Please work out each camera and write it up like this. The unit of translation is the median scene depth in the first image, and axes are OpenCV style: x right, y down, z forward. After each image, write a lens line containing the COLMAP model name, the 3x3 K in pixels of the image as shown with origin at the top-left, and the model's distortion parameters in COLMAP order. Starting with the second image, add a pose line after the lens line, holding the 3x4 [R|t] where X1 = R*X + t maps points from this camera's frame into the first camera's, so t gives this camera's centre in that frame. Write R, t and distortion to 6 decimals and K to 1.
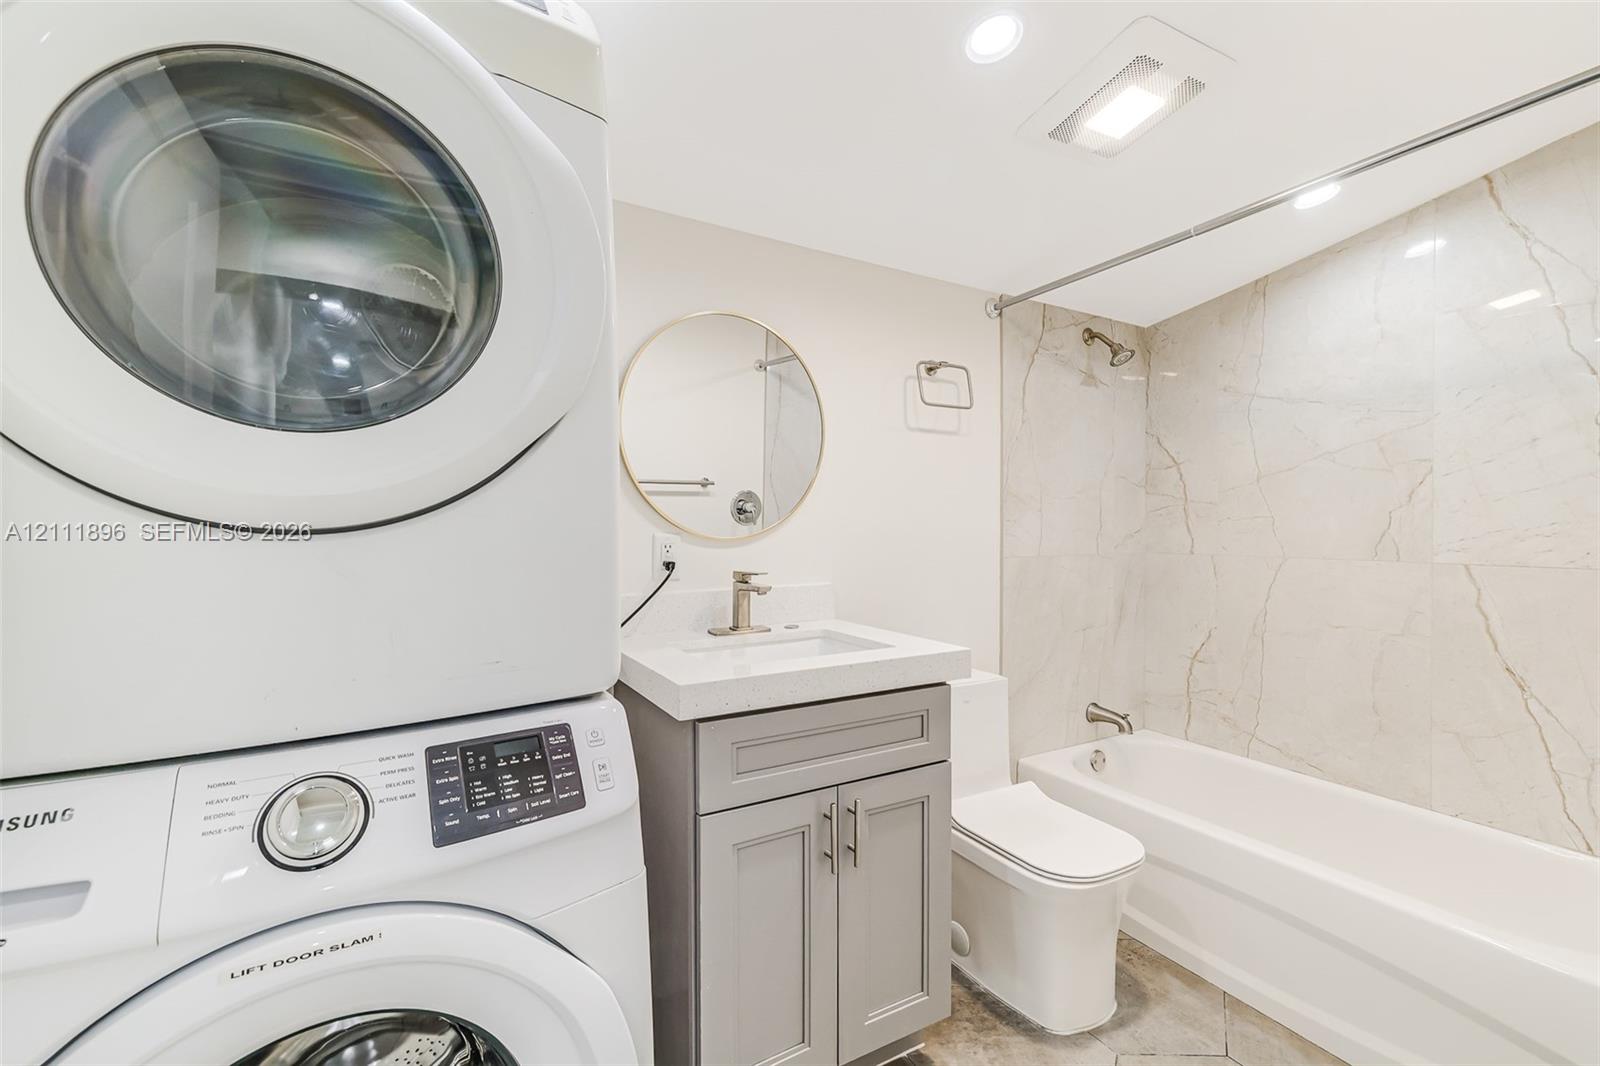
lens RADIAL K [[672.8, 0, 778.6], [0, 672.8, 521.0], [0, 0, 1]] dist [0.000409, -0.000001]
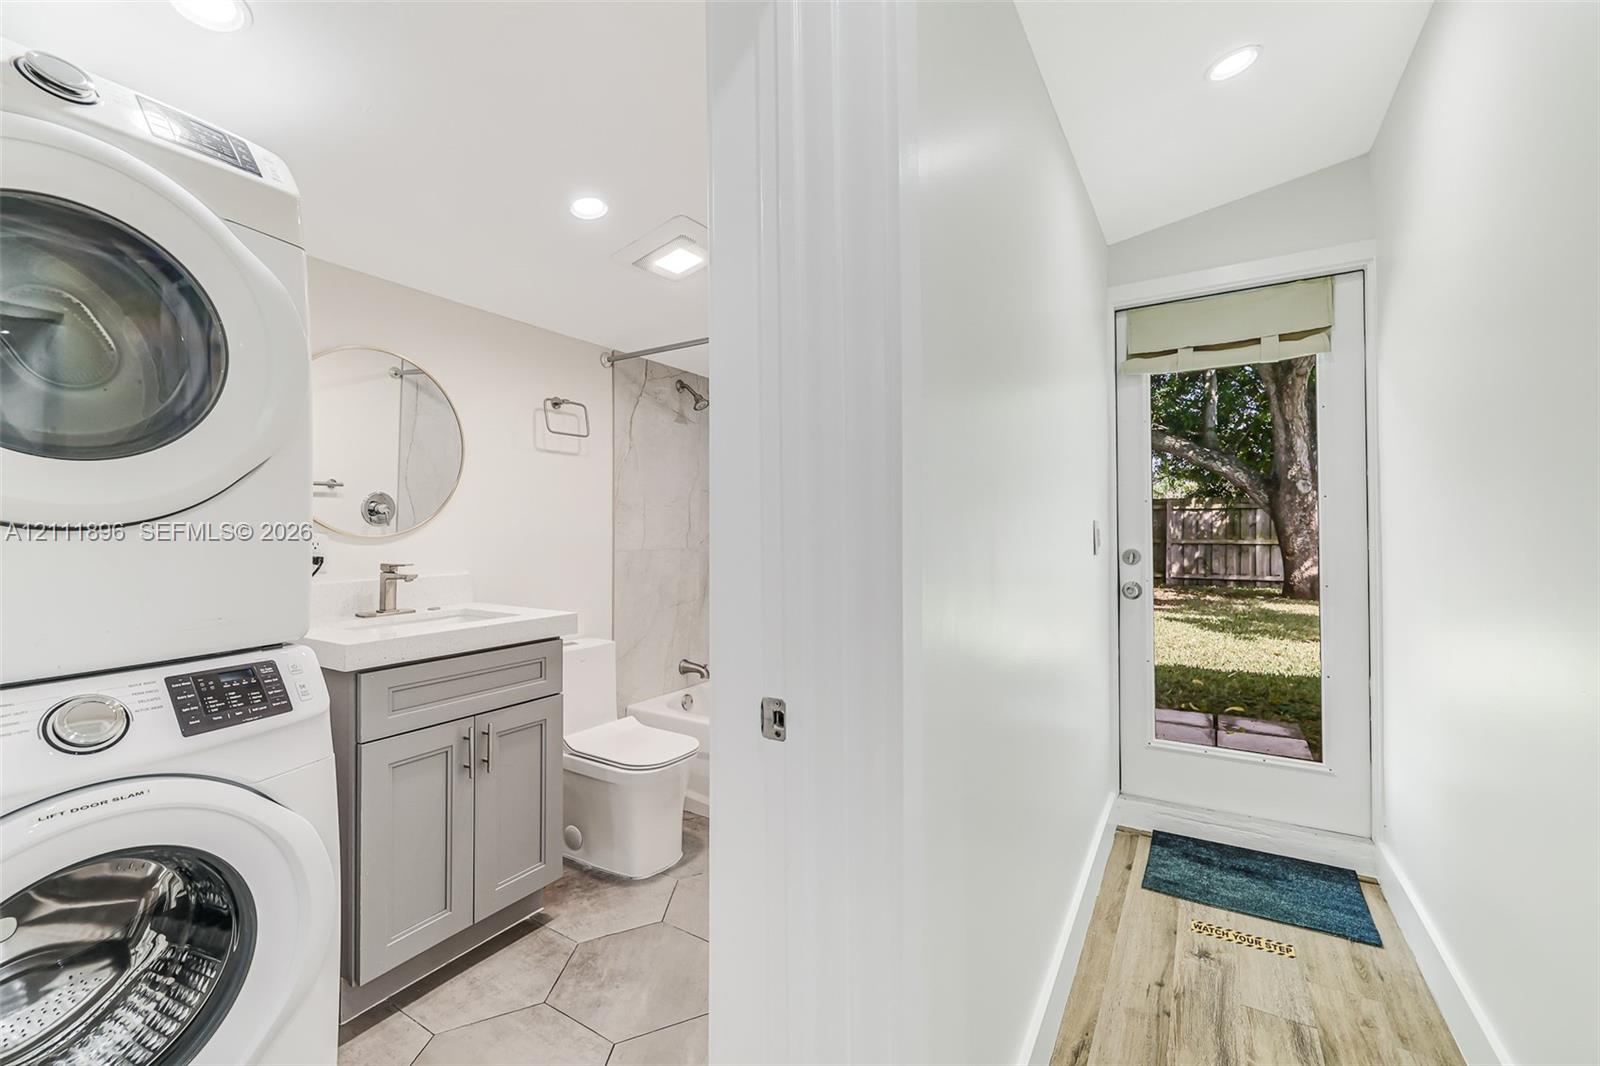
lens RADIAL K [[672.8, 0, 778.6], [0, 672.8, 521.0], [0, 0, 1]] dist [0.000409, -0.000001]
pose [[0.872806, 0.005111, 0.488041, -0.035977], [-0.003884, 0.999986, -0.003527, -0.000612], [-0.488052, 0.001182, 0.872814, -0.421014]]
